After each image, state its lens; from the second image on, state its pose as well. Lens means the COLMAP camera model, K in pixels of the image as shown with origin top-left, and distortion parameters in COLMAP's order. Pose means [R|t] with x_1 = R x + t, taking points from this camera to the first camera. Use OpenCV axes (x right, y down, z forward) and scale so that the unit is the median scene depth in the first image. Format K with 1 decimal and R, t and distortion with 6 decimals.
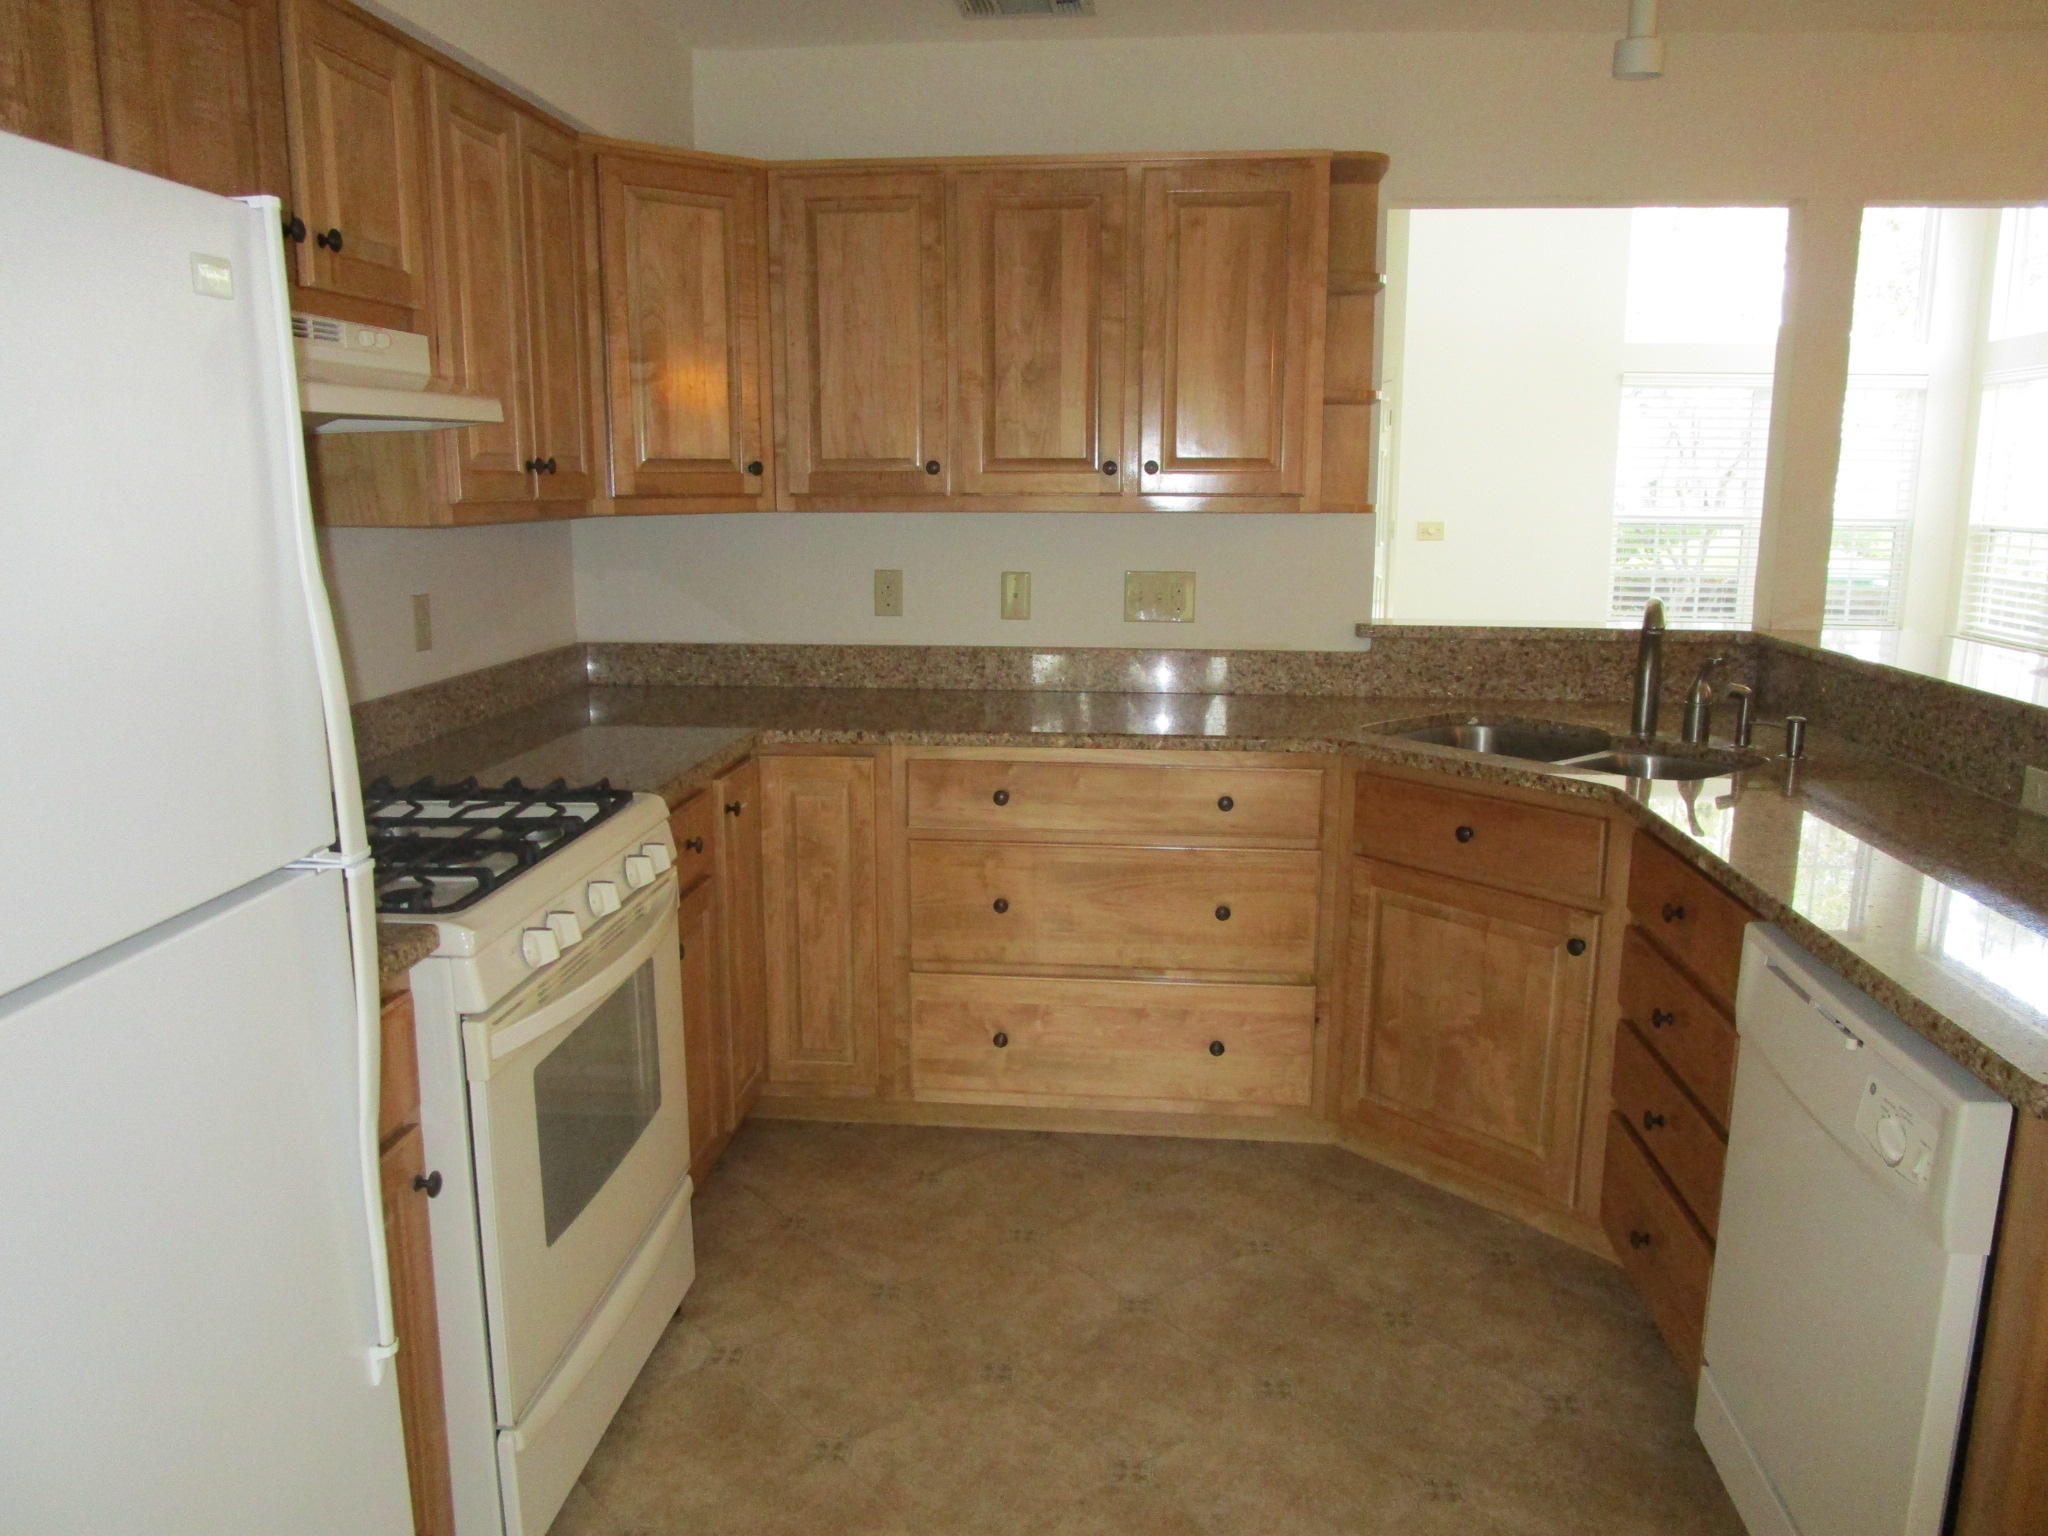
lens RADIAL K [[1506.0, 0, 1031.9], [0, 1506.0, 763.5], [0, 0, 1]] dist [-0.055926, 0.035959]
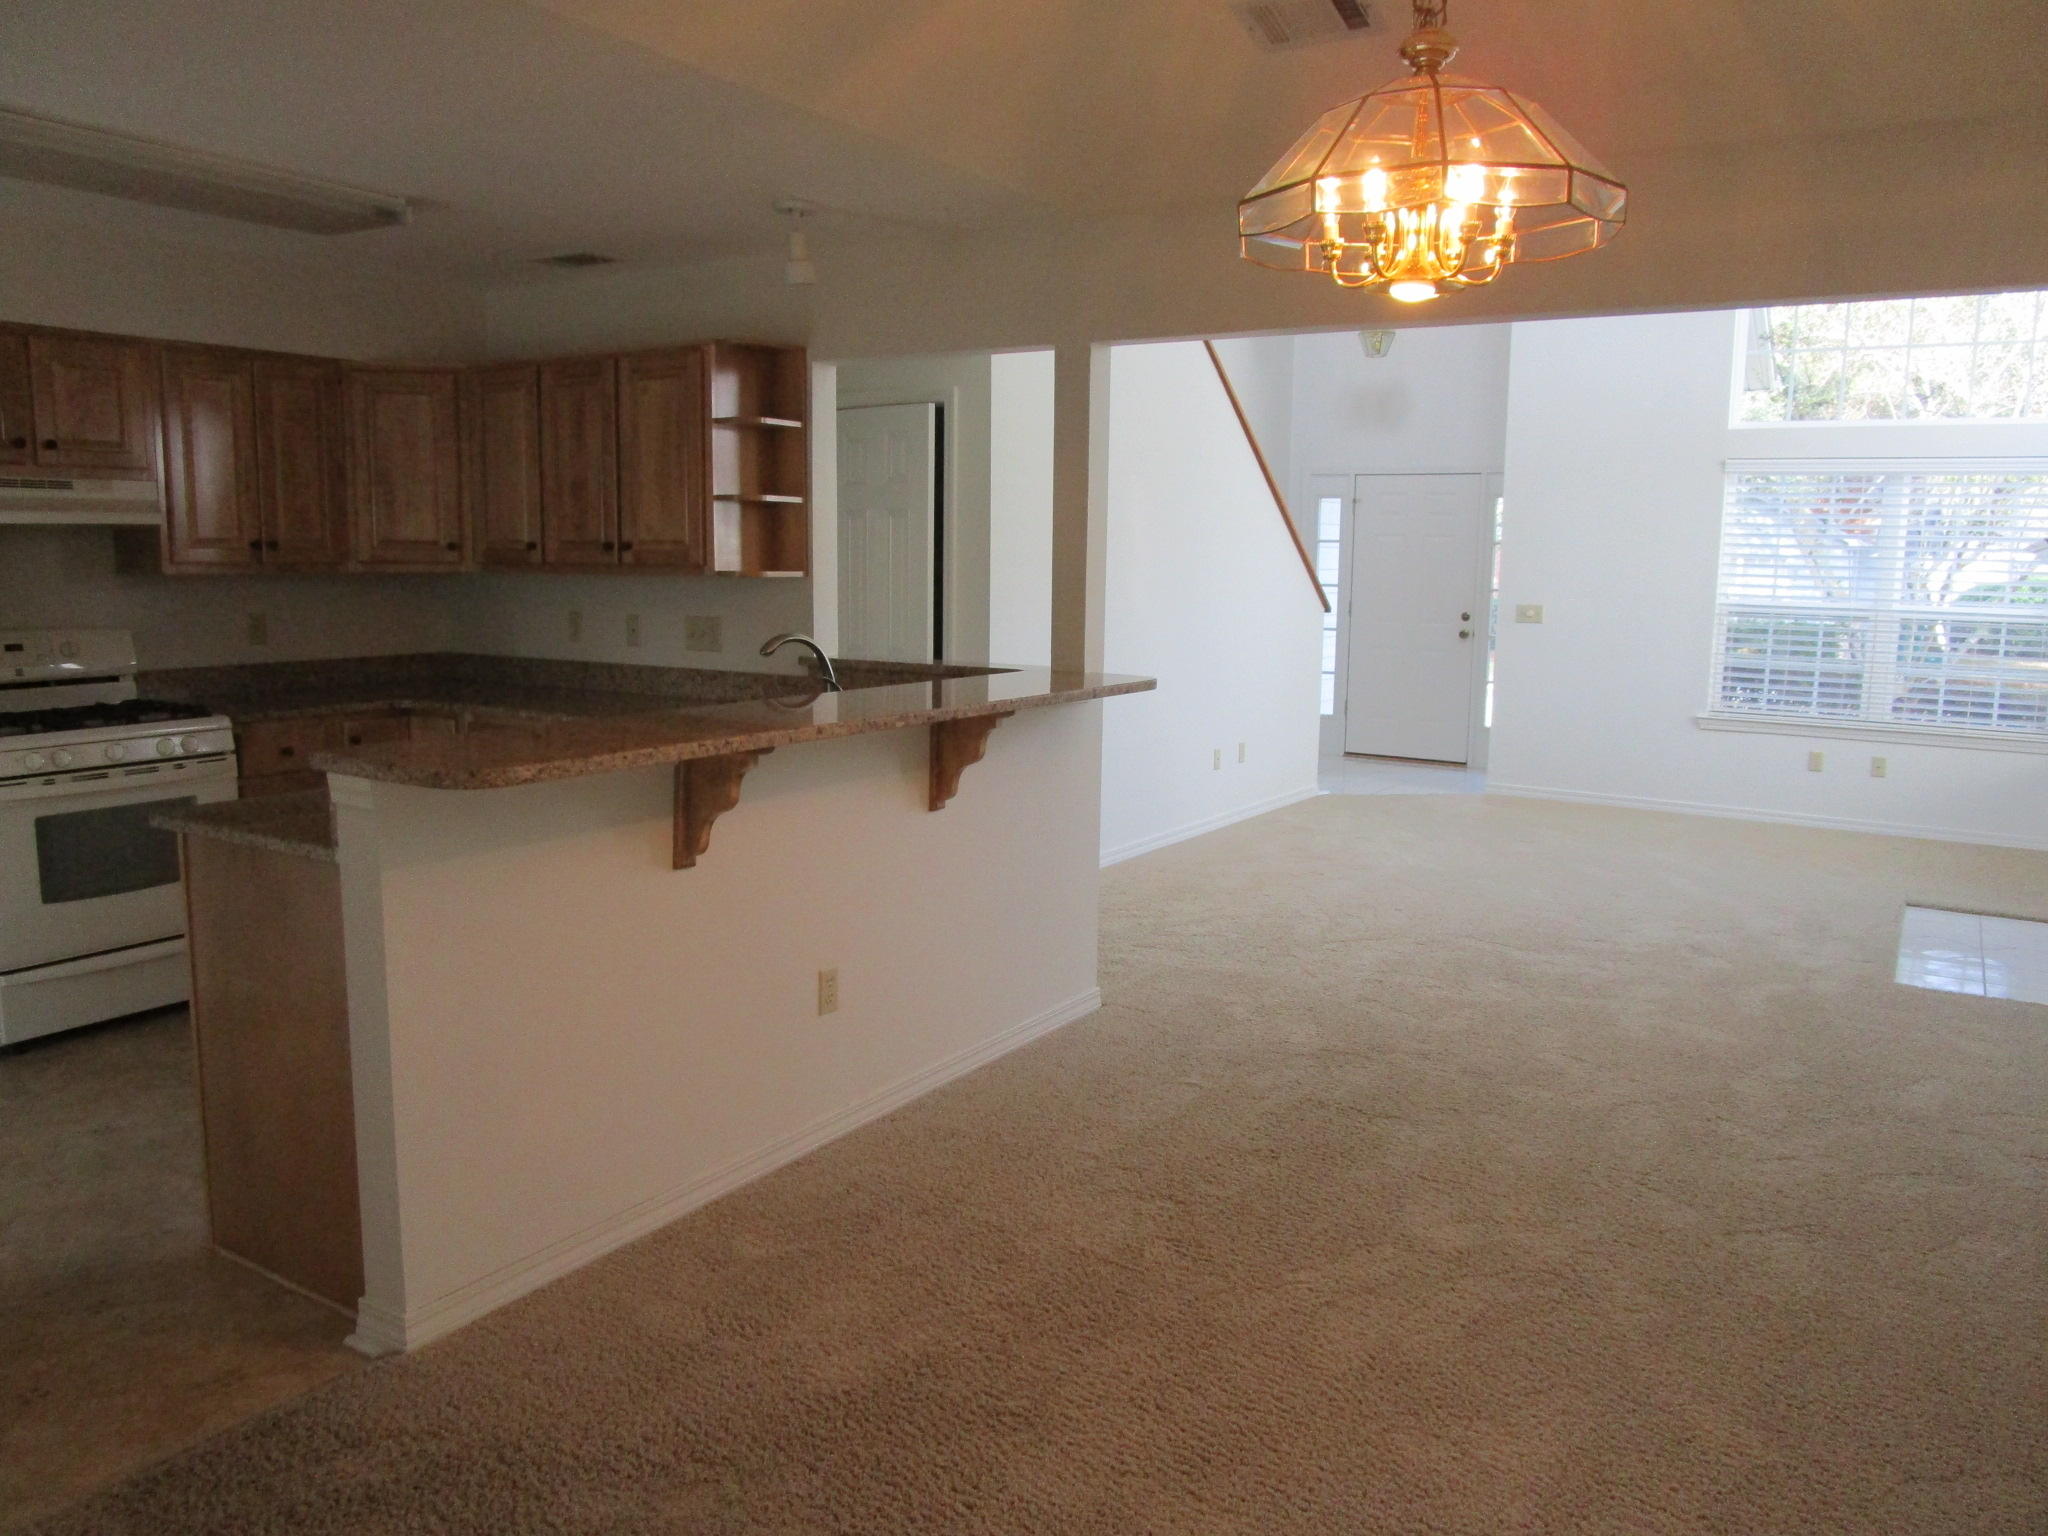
lens RADIAL K [[1490.0, 0, 1018.5], [0, 1490.0, 759.0], [0, 0, 1]] dist [-0.057006, 0.031425]
pose [[0.893302, 0.067306, -0.444390, 1.133749], [-0.091093, 0.995316, -0.032367, 0.033536], [0.440130, 0.069395, 0.895249, -0.173979]]
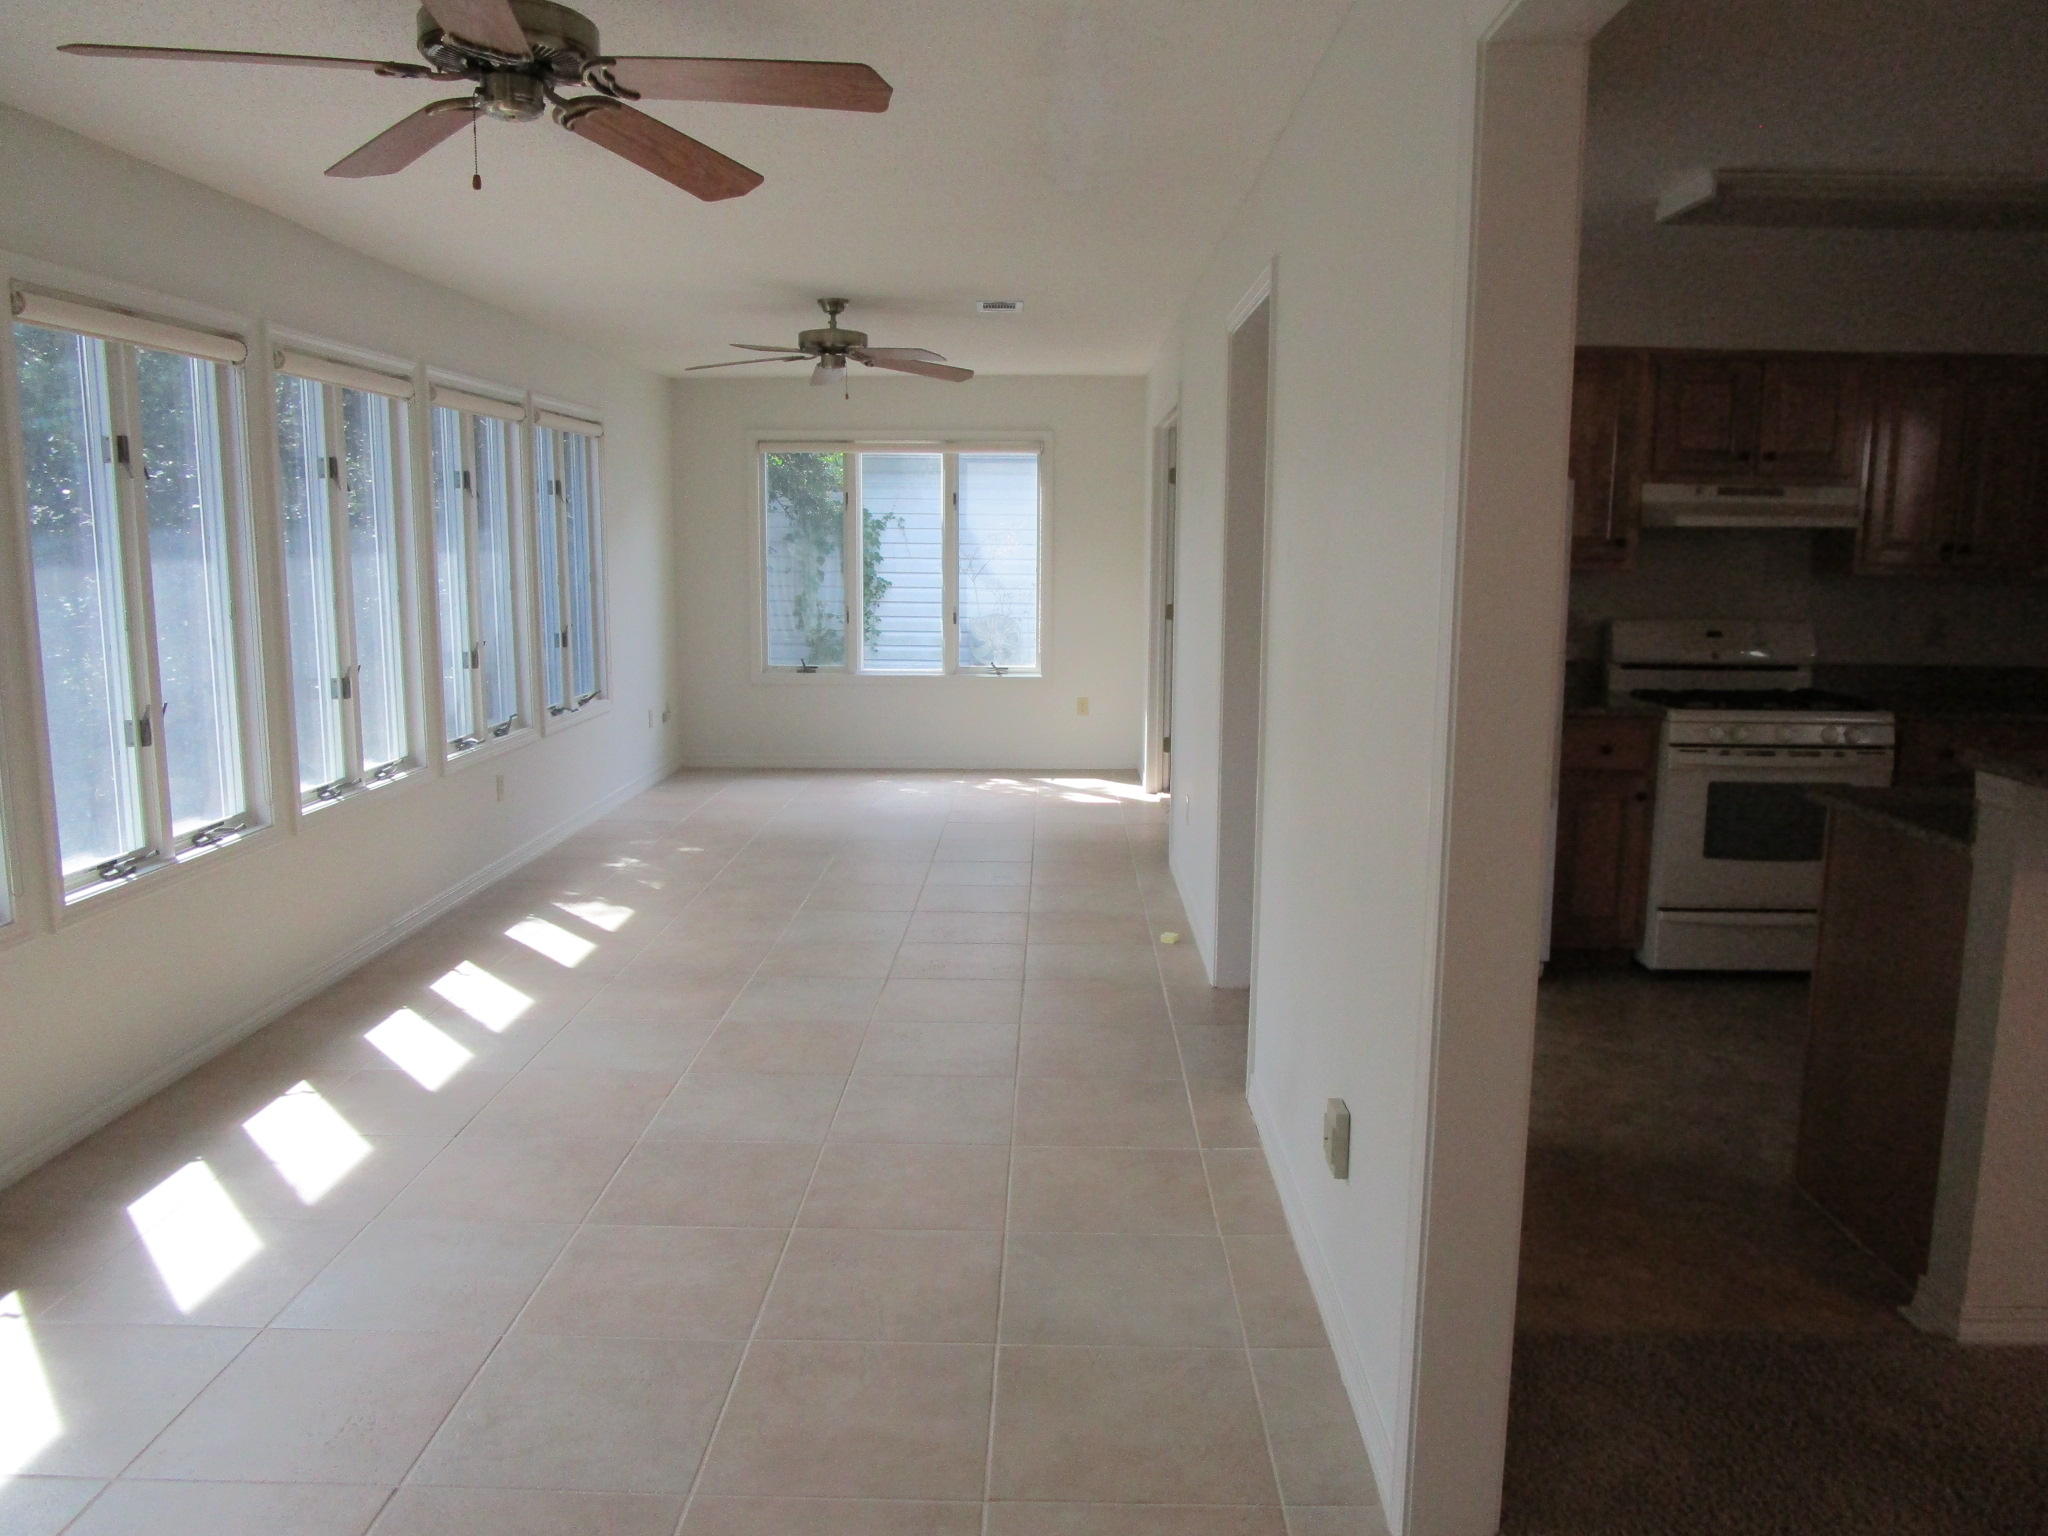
lens RADIAL K [[1490.0, 0, 1018.5], [0, 1490.0, 759.0], [0, 0, 1]] dist [-0.057006, 0.031425]
pose [[0.066452, 0.149480, -0.986529, 1.220279], [-0.196835, 0.971249, 0.133906, 0.037095], [0.978182, 0.185285, 0.093964, -0.231995]]
